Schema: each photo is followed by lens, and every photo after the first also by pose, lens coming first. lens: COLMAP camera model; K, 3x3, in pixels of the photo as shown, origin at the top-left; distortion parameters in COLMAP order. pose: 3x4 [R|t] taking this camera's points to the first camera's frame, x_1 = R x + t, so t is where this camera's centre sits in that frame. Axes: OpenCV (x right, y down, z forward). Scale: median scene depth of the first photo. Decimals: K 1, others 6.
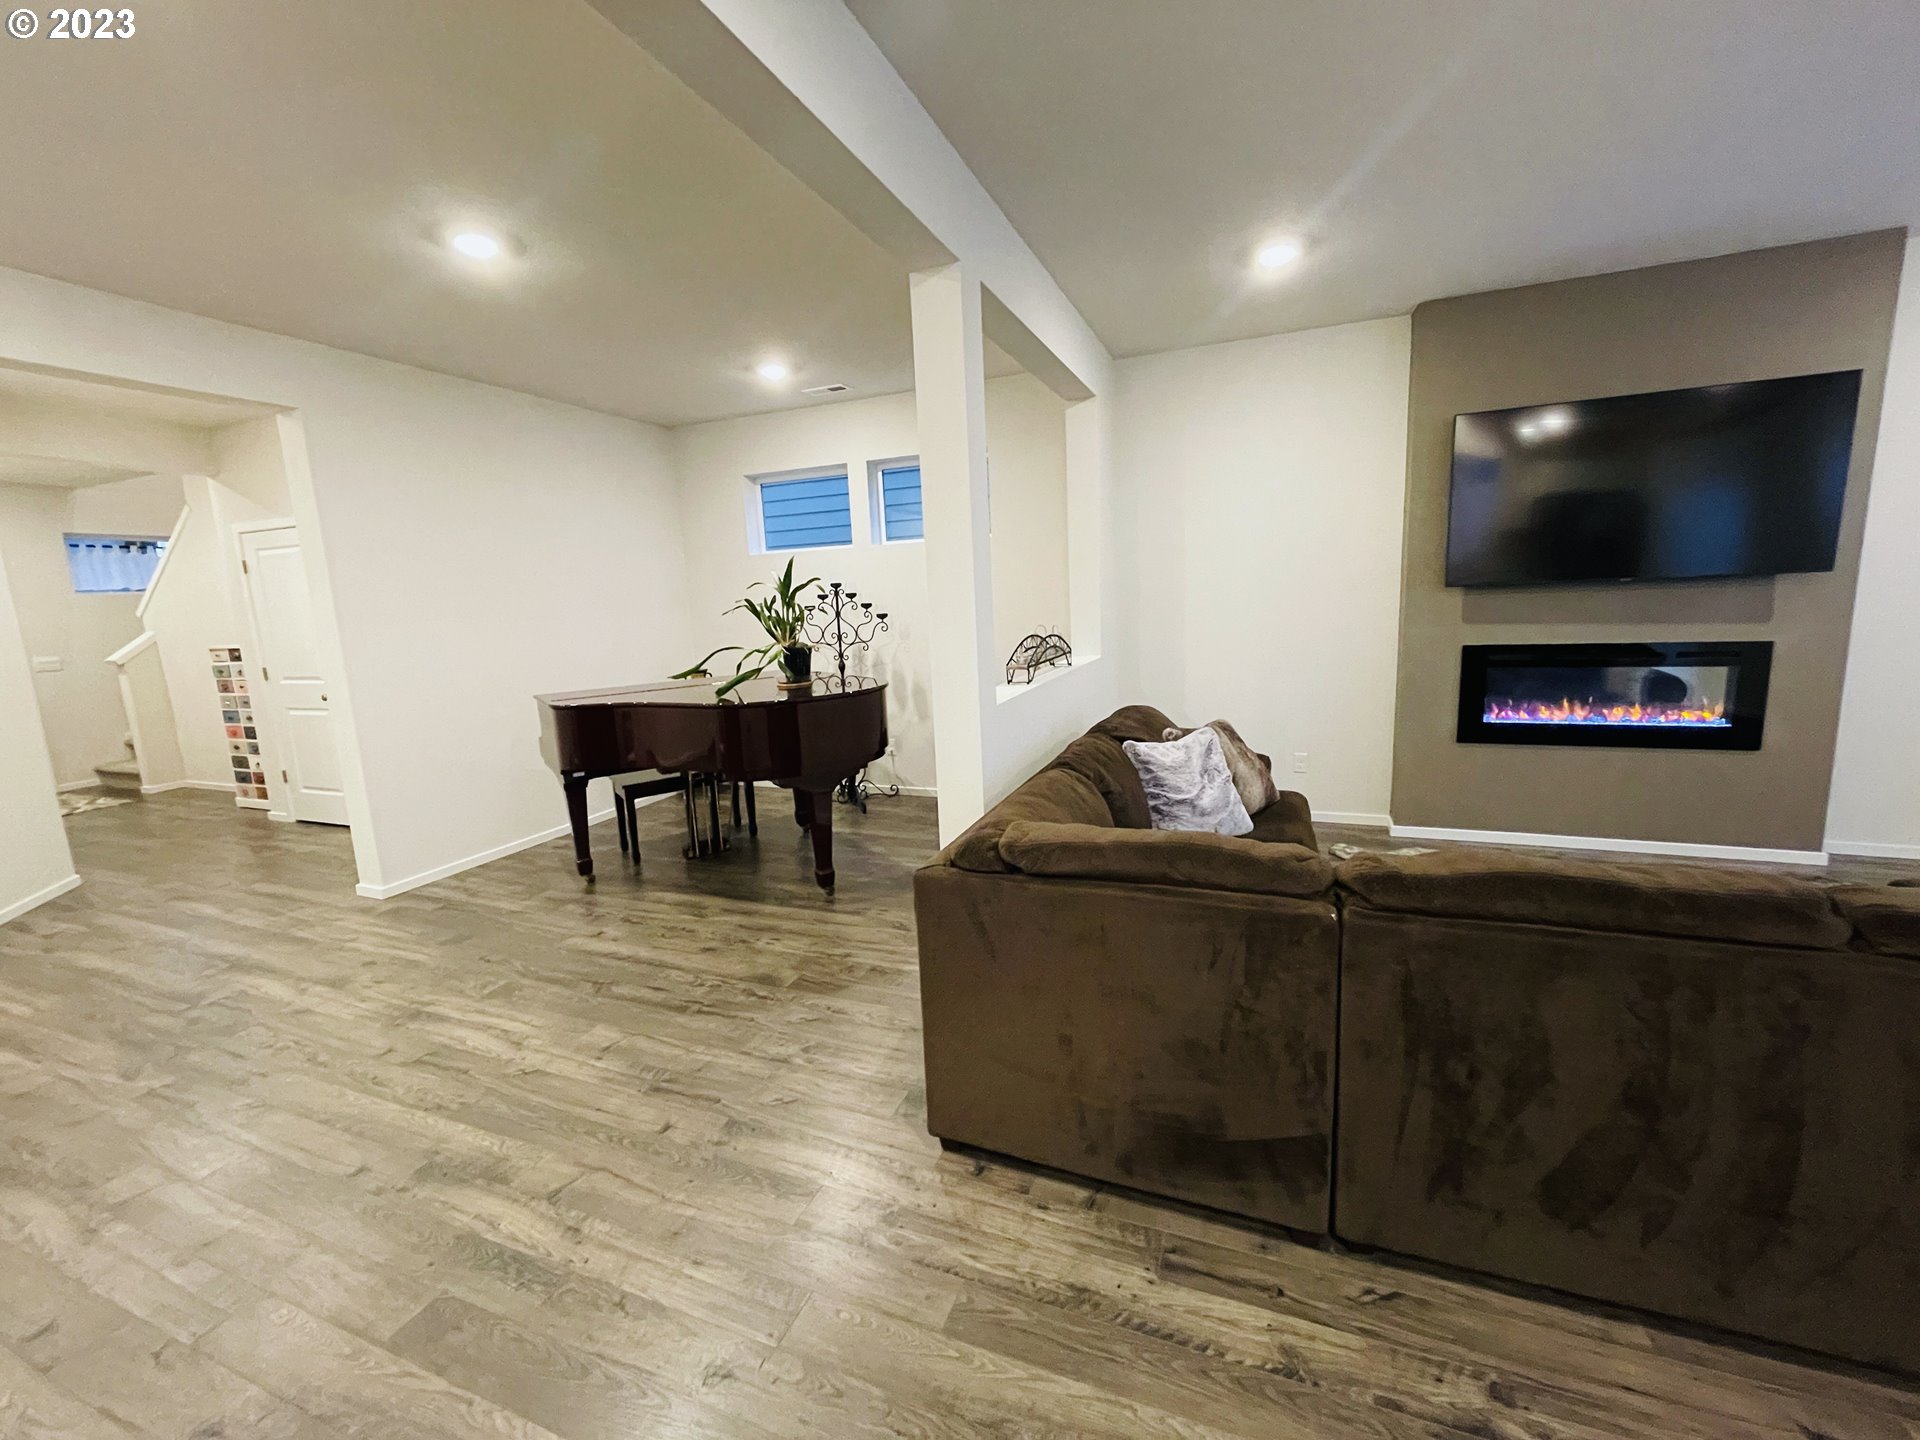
lens RADIAL K [[773.6, 0, 963.6], [0, 773.6, 722.5], [0, 0, 1]] dist [-0.000829, -0.000661]
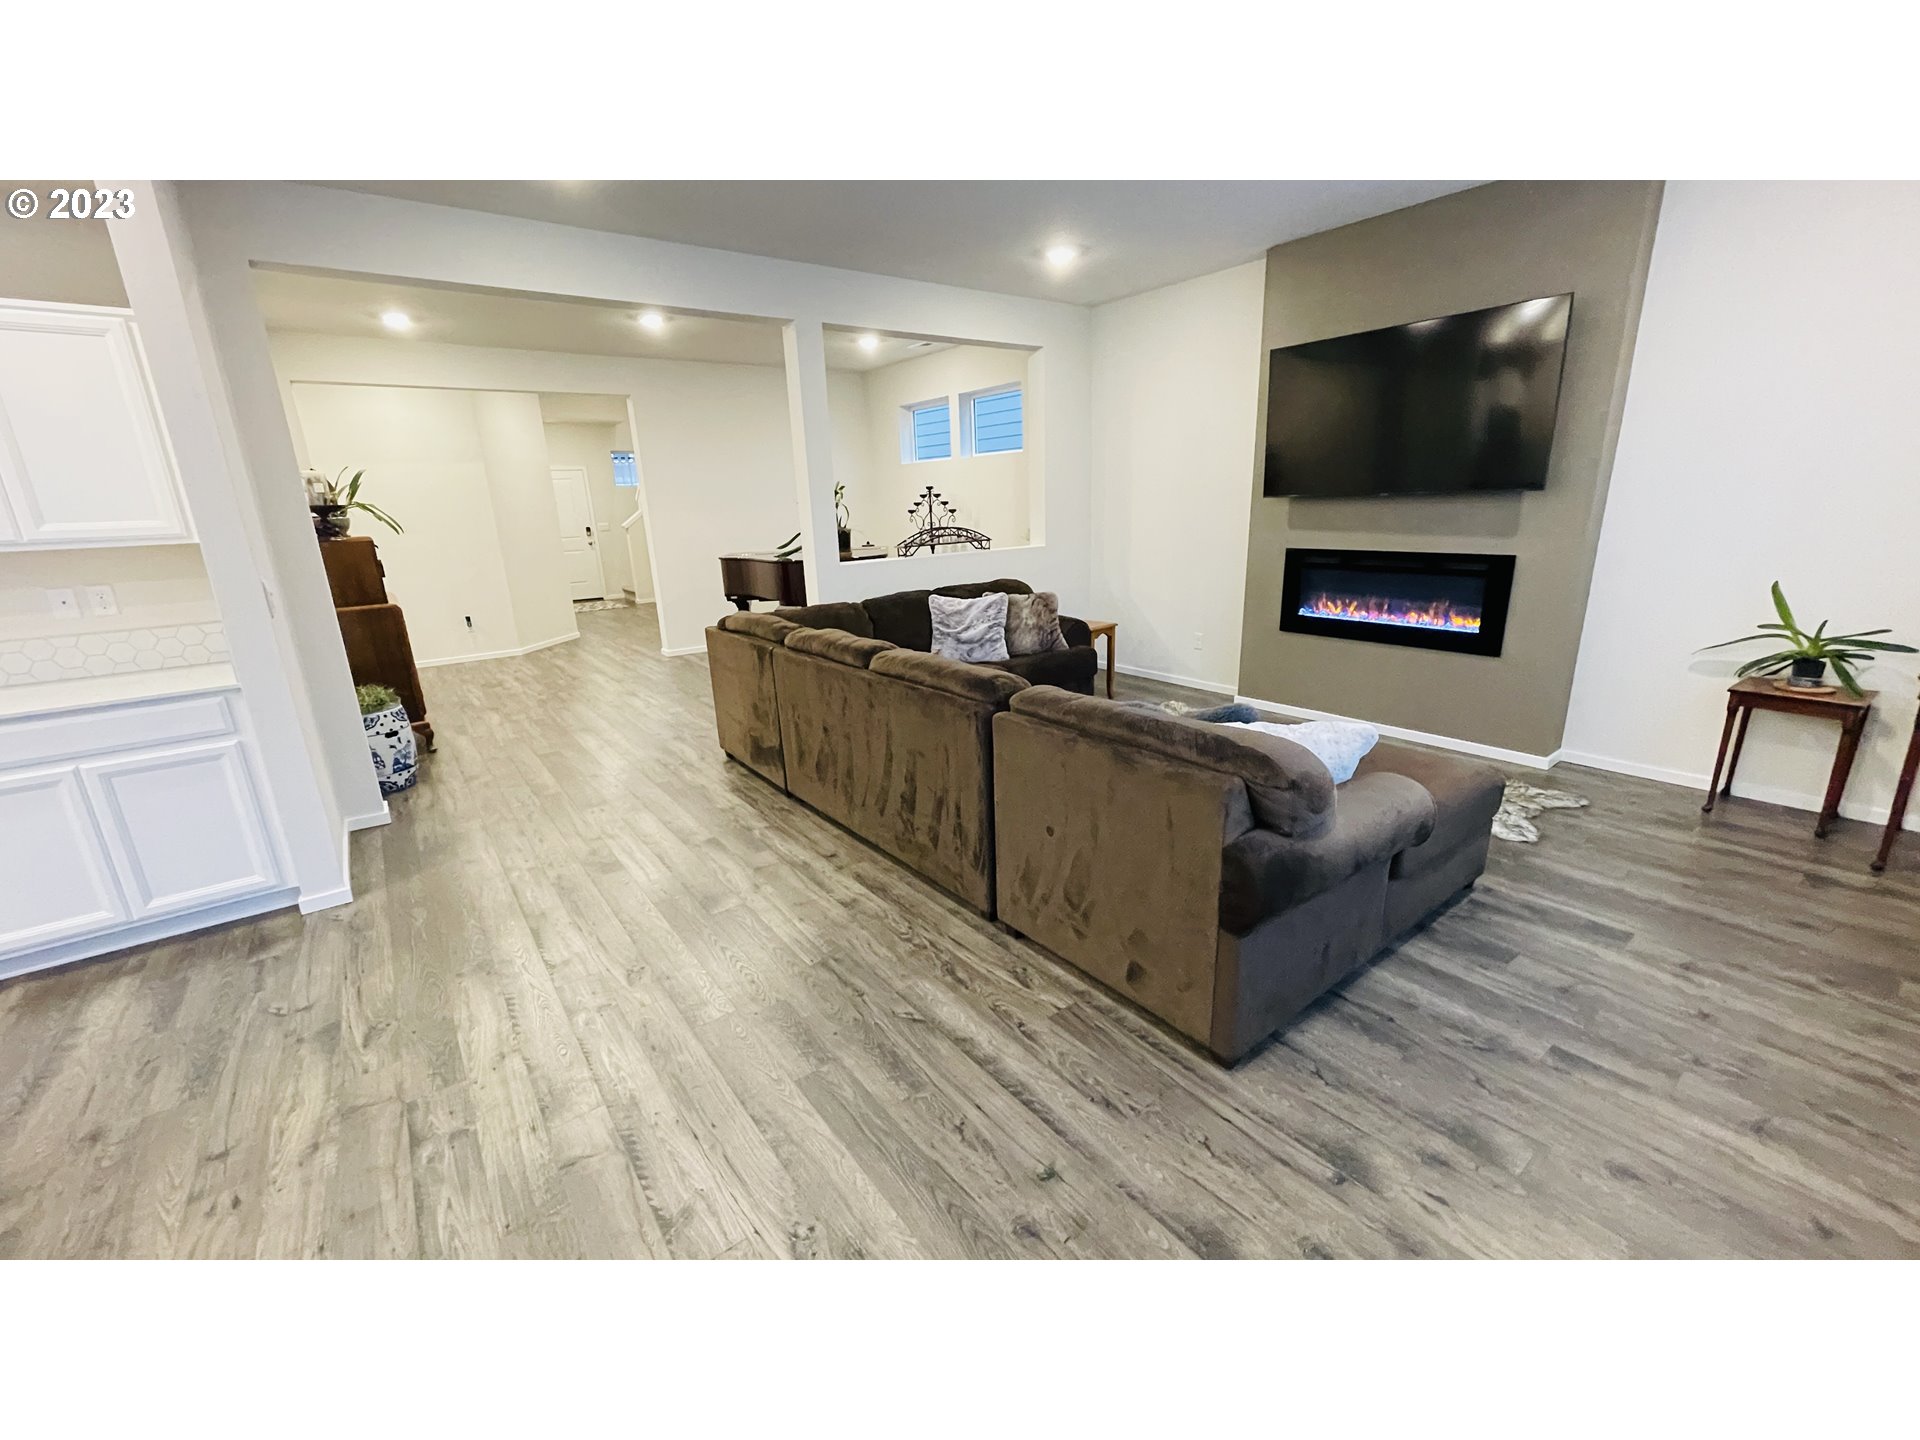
lens RADIAL K [[773.6, 0, 963.6], [0, 773.6, 721.8], [0, 0, 1]] dist [-0.000829, -0.000661]
pose [[0.859969, 0.155429, -0.486102, 1.102812], [-0.087216, 0.983241, 0.160093, 0.020199], [0.502839, -0.095279, 0.859113, -0.391907]]
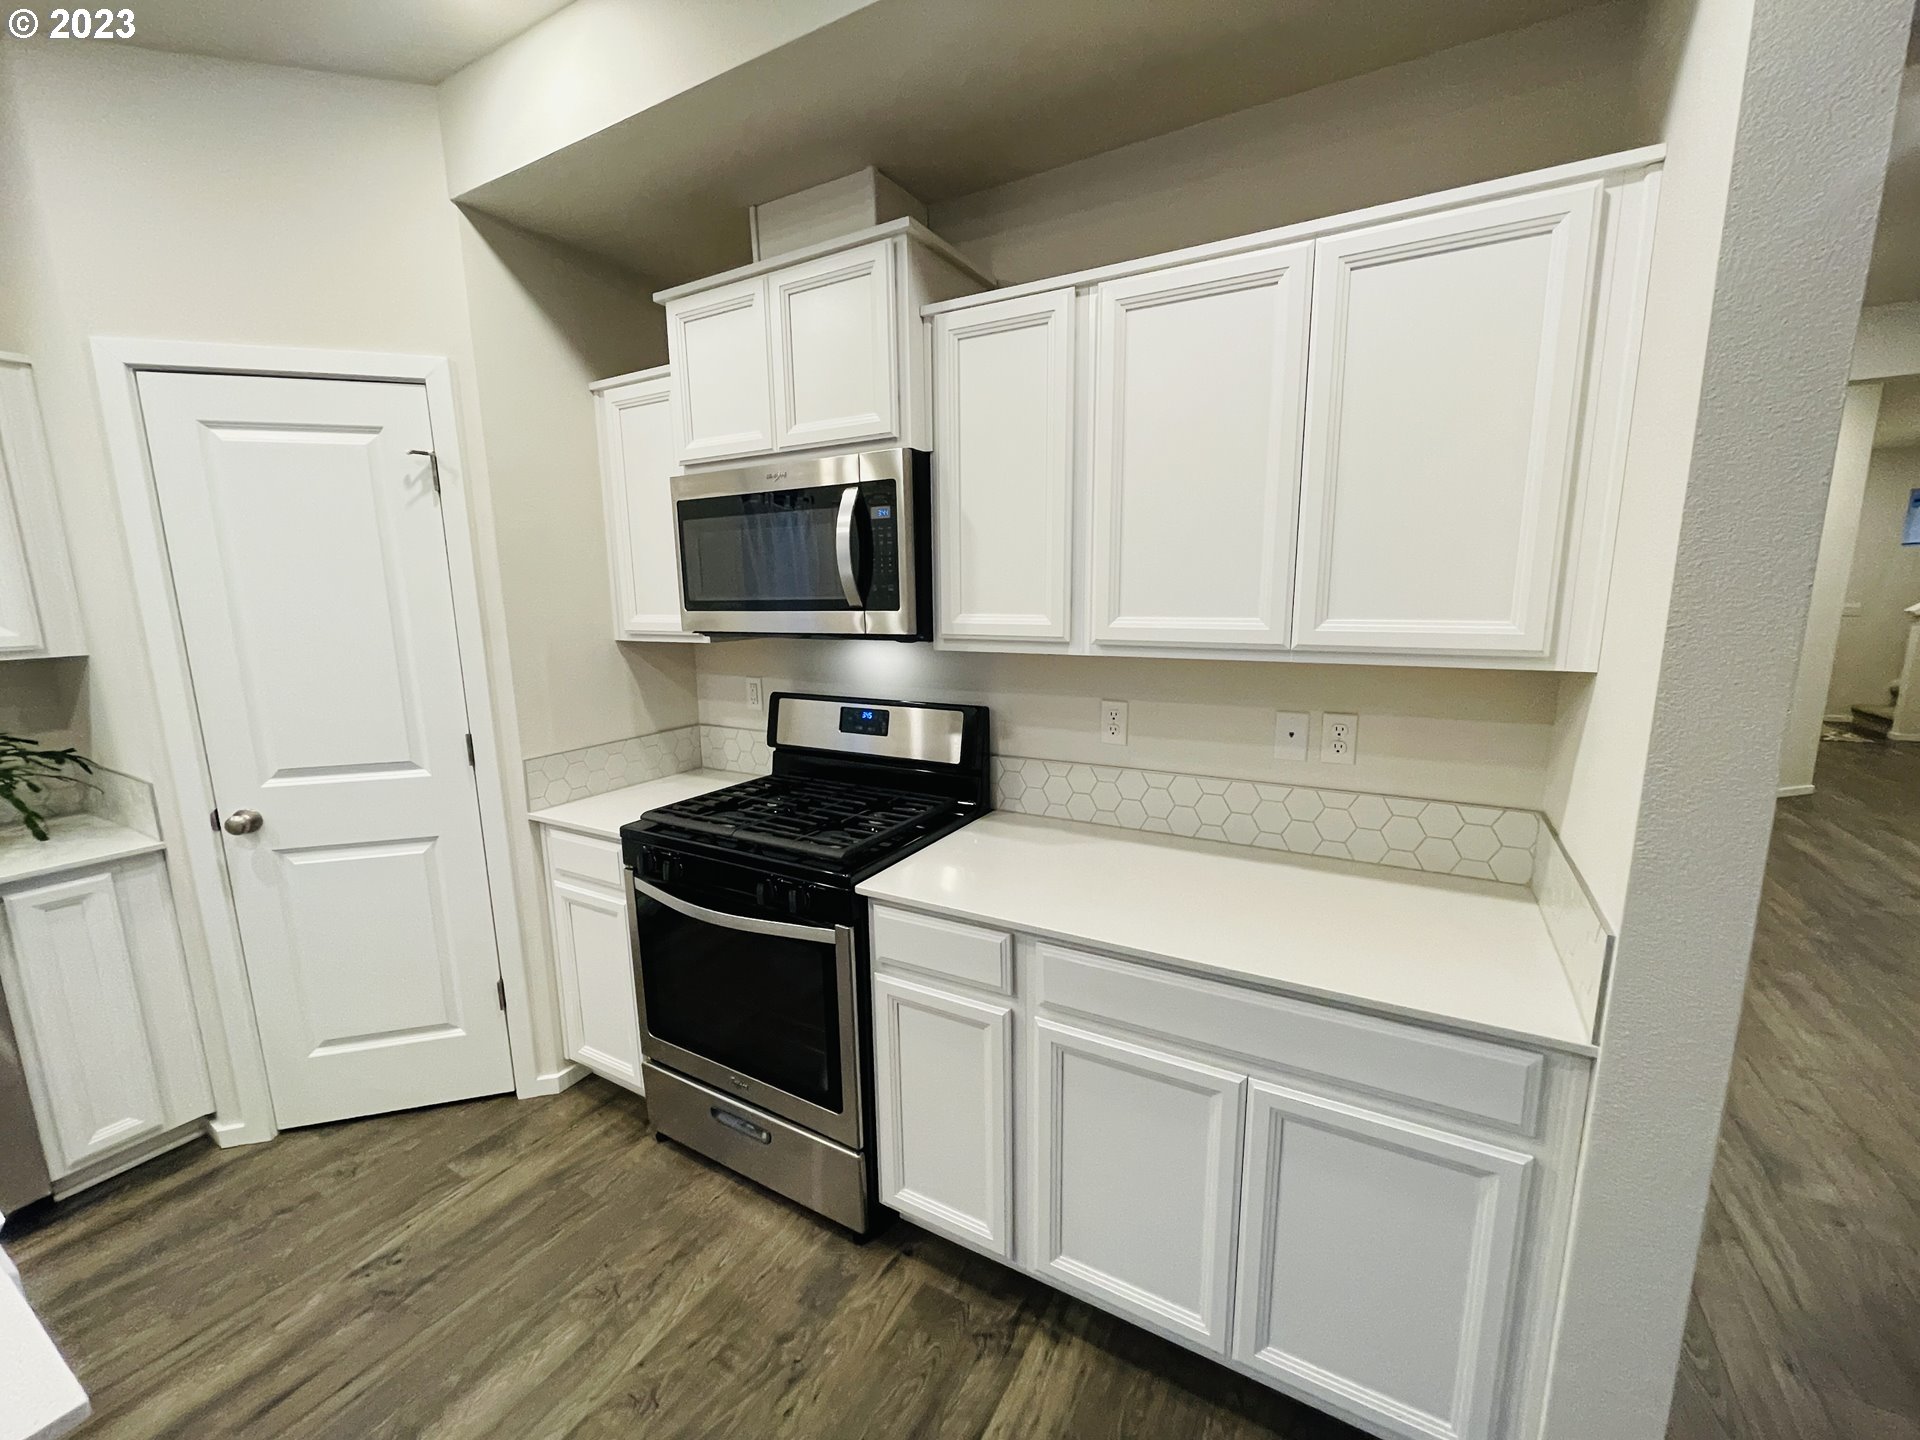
lens RADIAL K [[773.6, 0, 964.5], [0, 773.6, 728.1], [0, 0, 1]] dist [-0.000829, -0.000661]
pose [[-0.137054, 0.220495, -0.965711, 0.289902], [-0.142981, 0.960298, 0.239551, 0.013932], [0.980190, 0.170910, -0.100086, -0.308721]]
